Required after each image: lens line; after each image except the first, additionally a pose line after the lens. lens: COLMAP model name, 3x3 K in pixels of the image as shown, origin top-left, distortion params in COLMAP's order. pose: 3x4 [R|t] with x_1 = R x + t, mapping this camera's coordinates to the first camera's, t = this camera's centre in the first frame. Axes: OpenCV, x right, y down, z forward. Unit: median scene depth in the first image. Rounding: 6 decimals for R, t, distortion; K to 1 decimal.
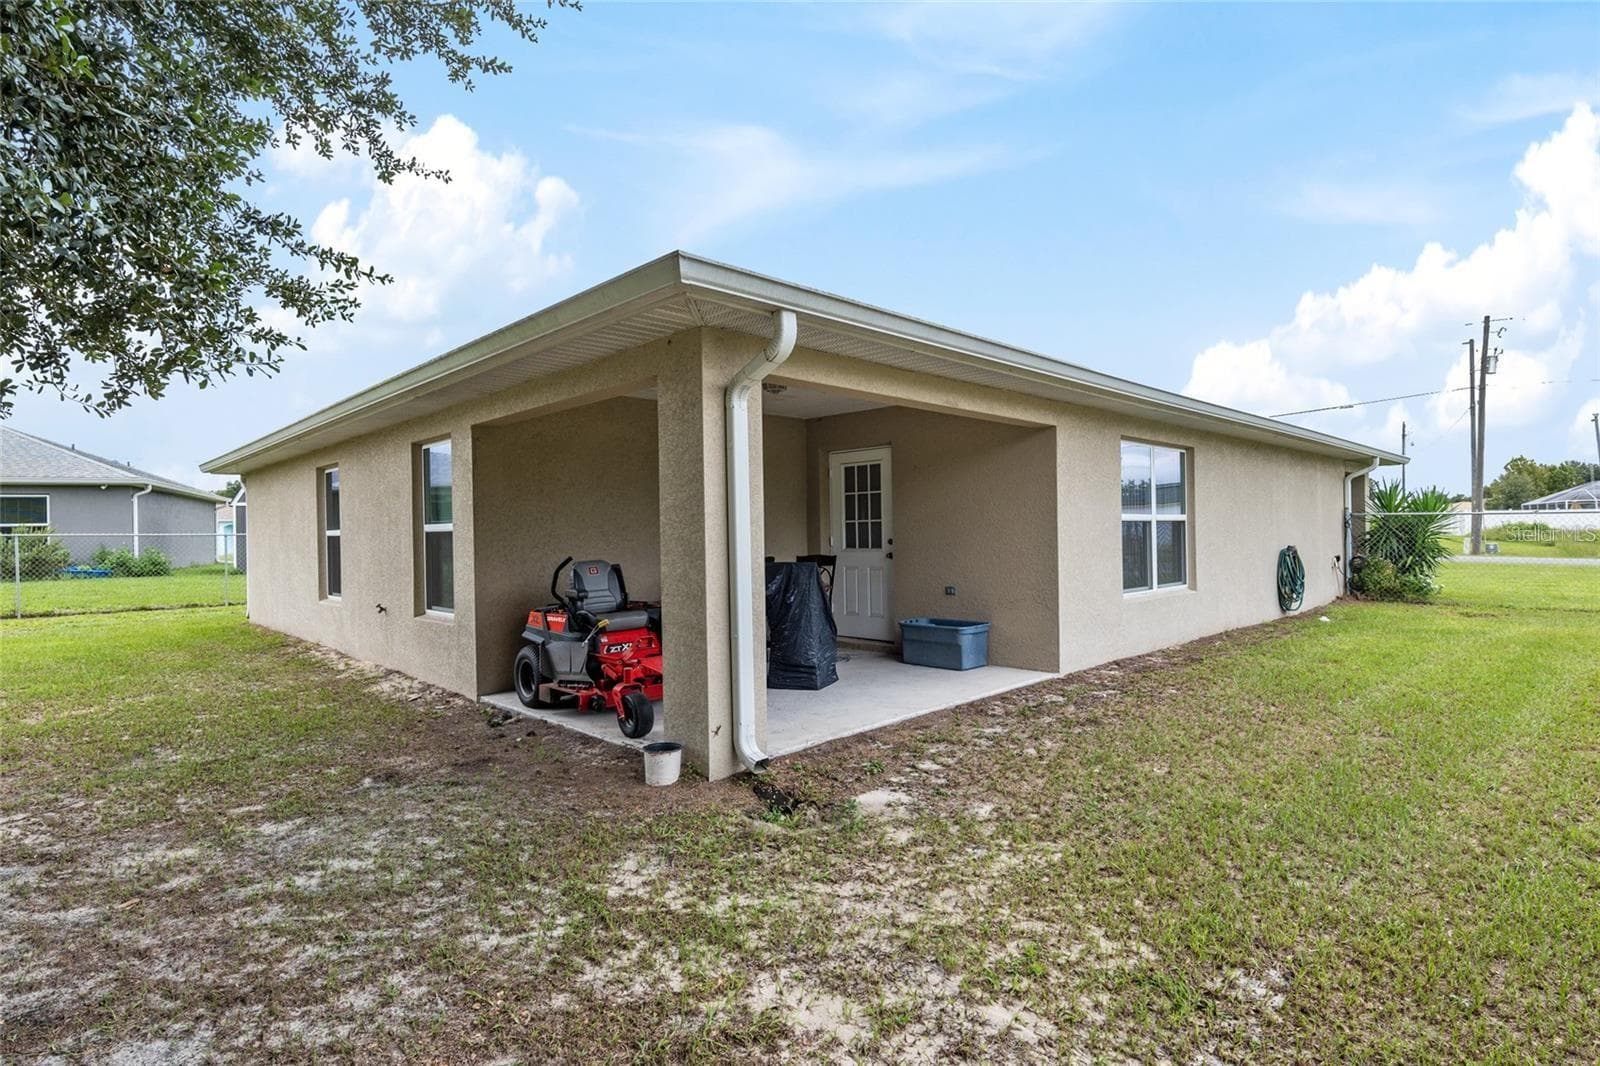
lens RADIAL K [[826.5, 0, 801.4], [0, 826.5, 524.1], [0, 0, 1]] dist [0.002008, 0.000691]
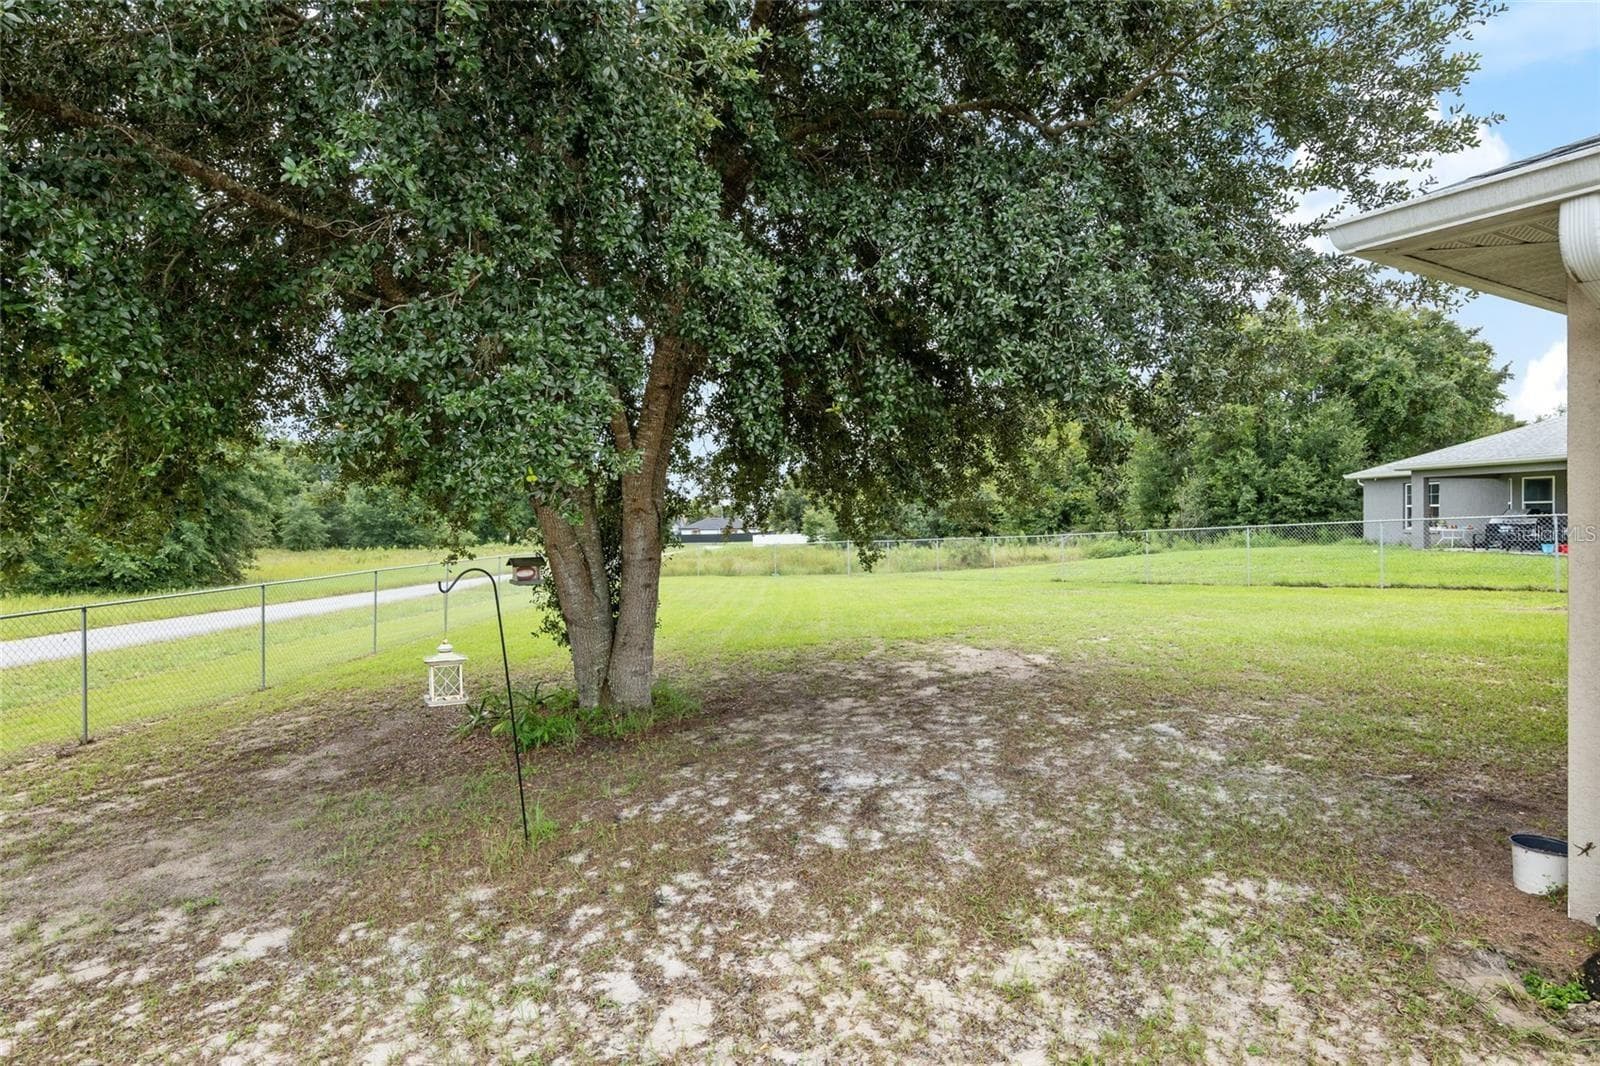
lens RADIAL K [[826.6, 0, 796.6], [0, 826.6, 538.8], [0, 0, 1]] dist [0.006377, 0.000332]
pose [[-0.214492, 0.038503, -0.975967, 0.959439], [0.015523, 0.999231, 0.036009, -0.052204], [0.976602, -0.007427, -0.214925, 0.731507]]
